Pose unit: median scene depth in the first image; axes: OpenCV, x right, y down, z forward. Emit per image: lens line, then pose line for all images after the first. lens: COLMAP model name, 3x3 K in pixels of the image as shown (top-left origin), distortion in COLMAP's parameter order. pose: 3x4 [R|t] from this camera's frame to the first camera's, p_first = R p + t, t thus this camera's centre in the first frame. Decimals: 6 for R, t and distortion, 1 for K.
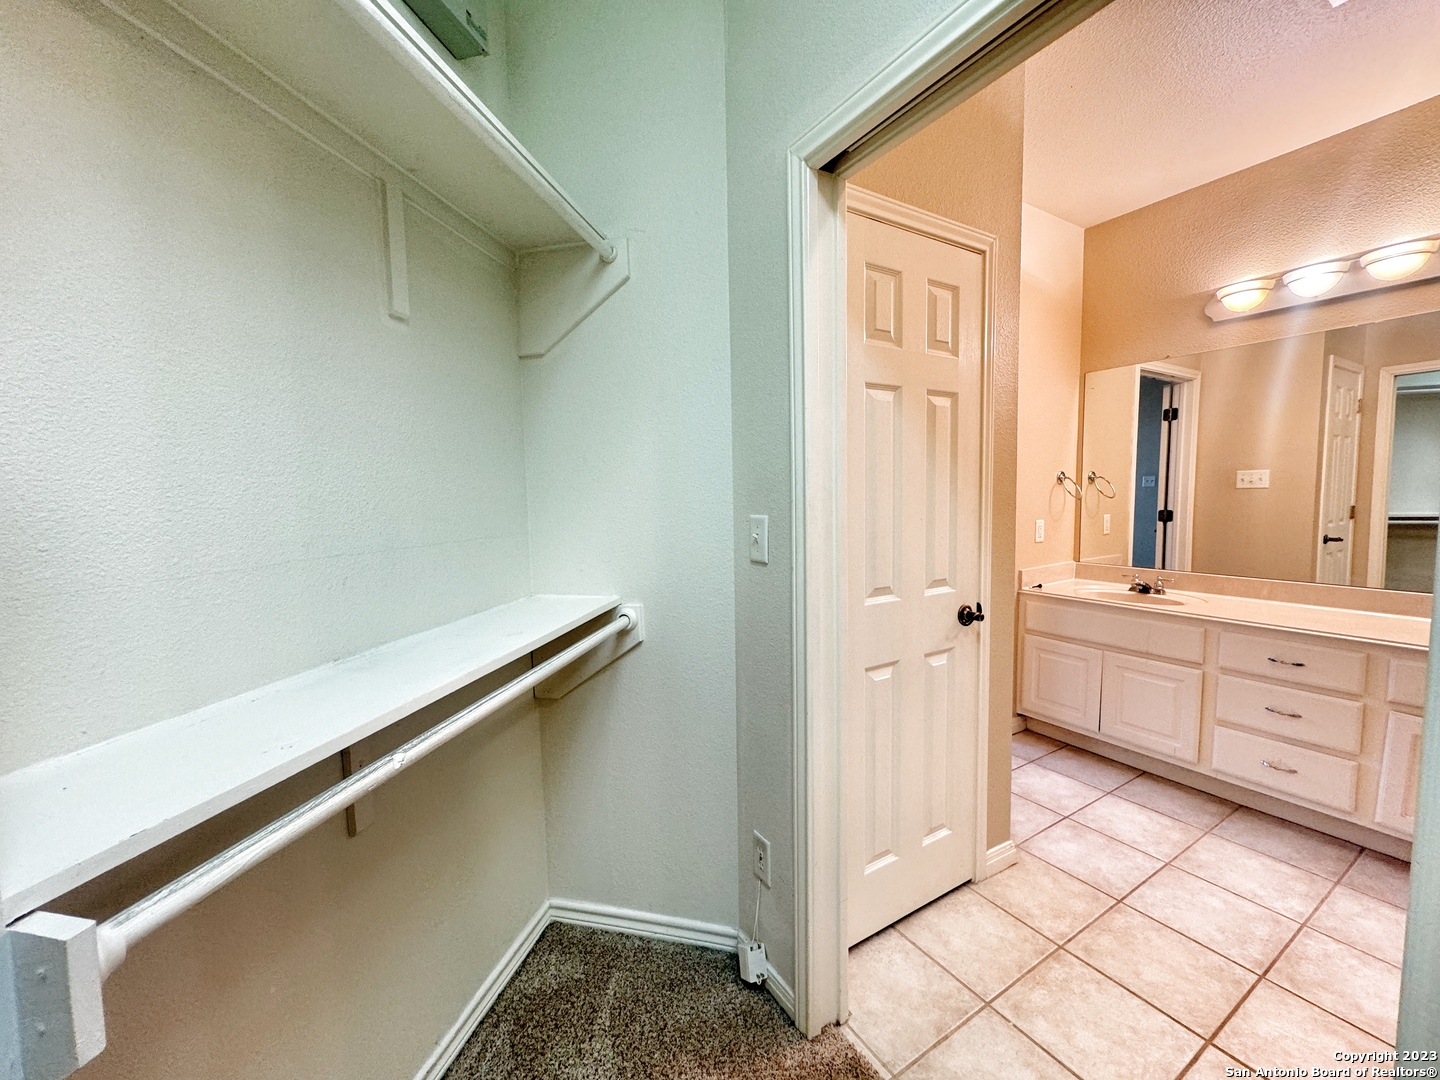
lens RADIAL K [[575.4, 0, 719.1], [0, 575.4, 539.4], [0, 0, 1]] dist [-0.002158, 0.000178]
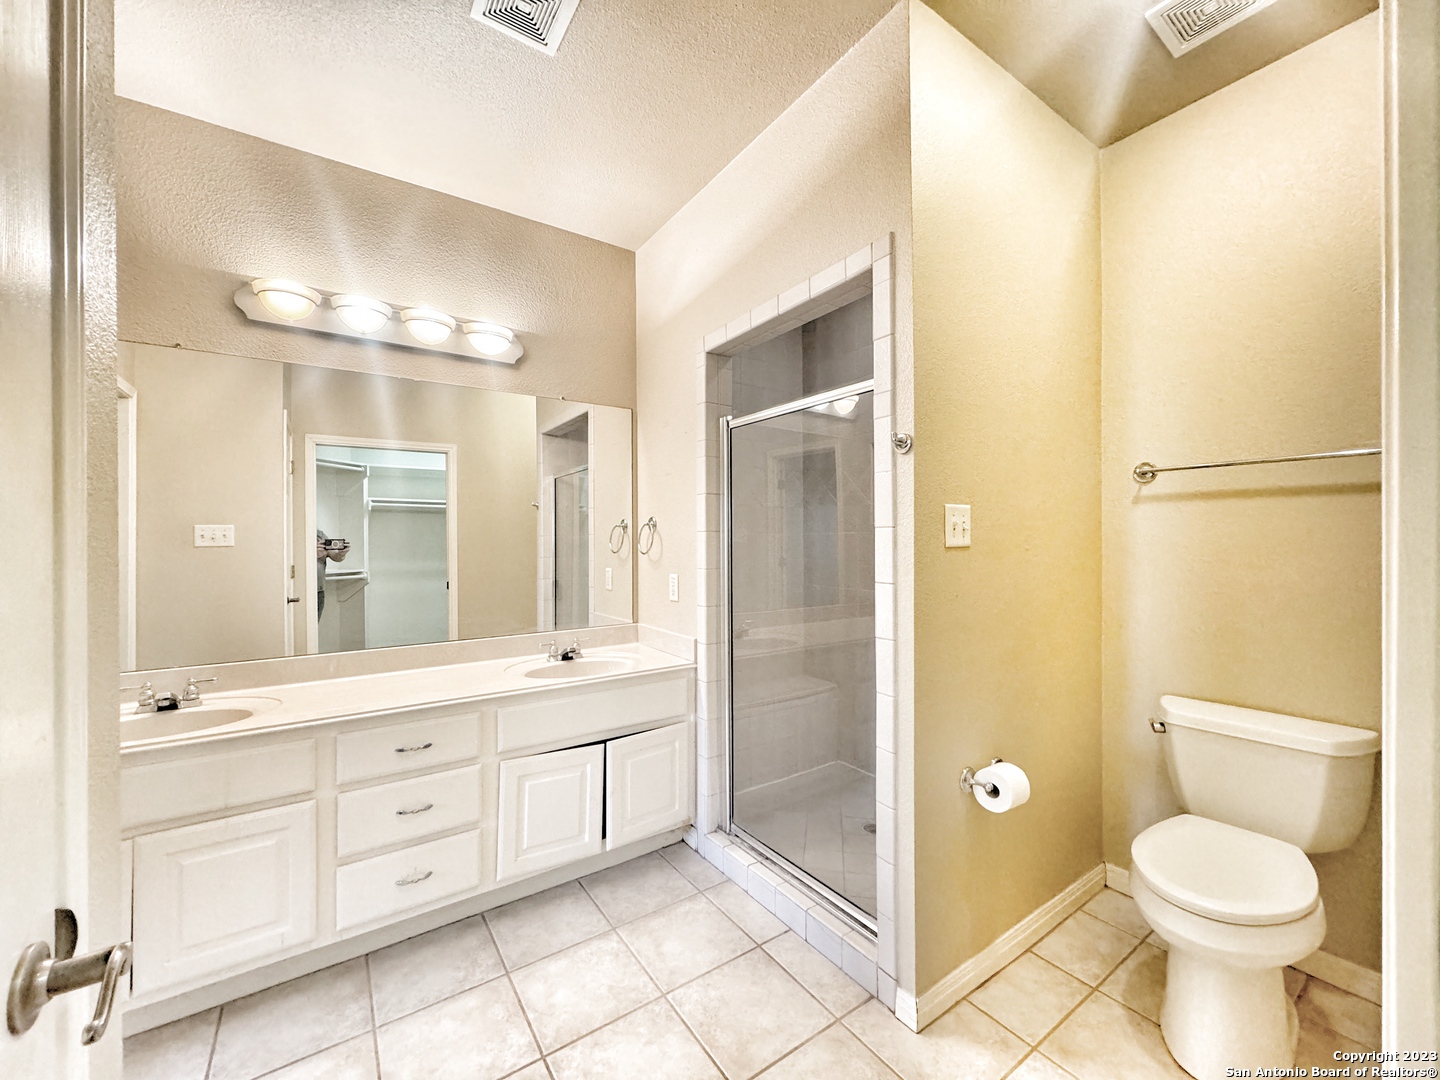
lens RADIAL K [[575.4, 0, 719.1], [0, 575.4, 539.4], [0, 0, 1]] dist [-0.002158, 0.000178]
pose [[-0.055278, 0.023774, 0.998188, 0.108828], [0.089659, 0.995796, -0.018752, -0.030920], [-0.994437, 0.088460, -0.057177, 0.531766]]
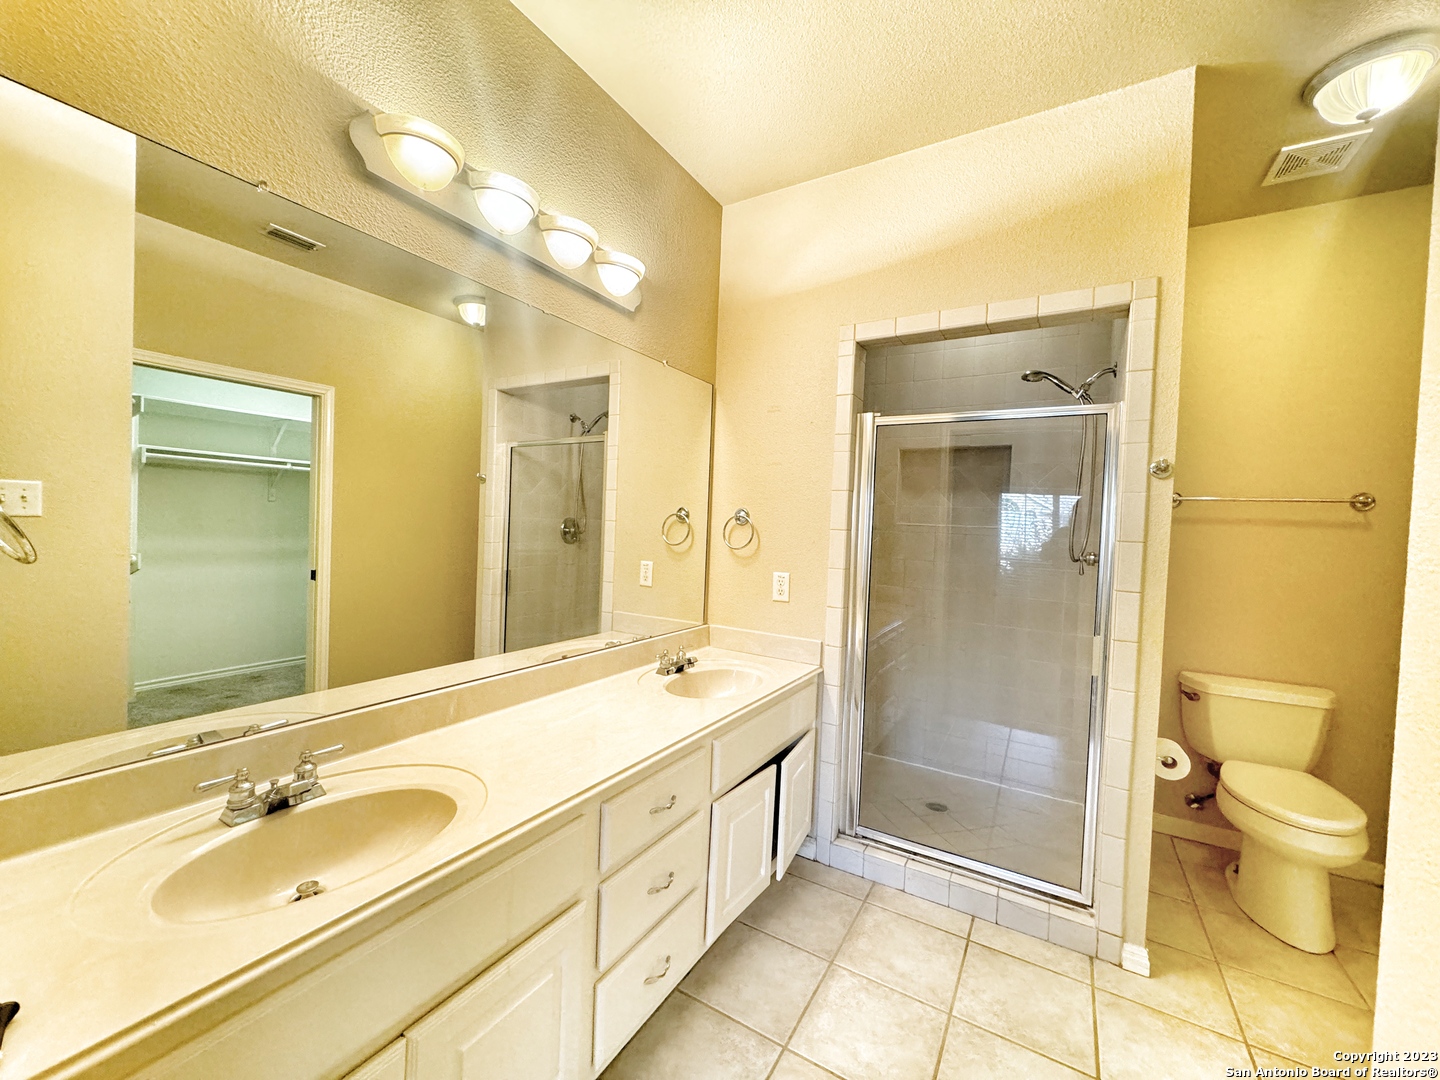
lens RADIAL K [[575.4, 0, 719.1], [0, 575.4, 539.4], [0, 0, 1]] dist [-0.002158, 0.000178]
pose [[-0.464544, -0.017702, 0.885373, 0.354050], [0.048007, 0.997827, 0.045139, -0.102536], [-0.884248, 0.063473, -0.462684, 1.119242]]
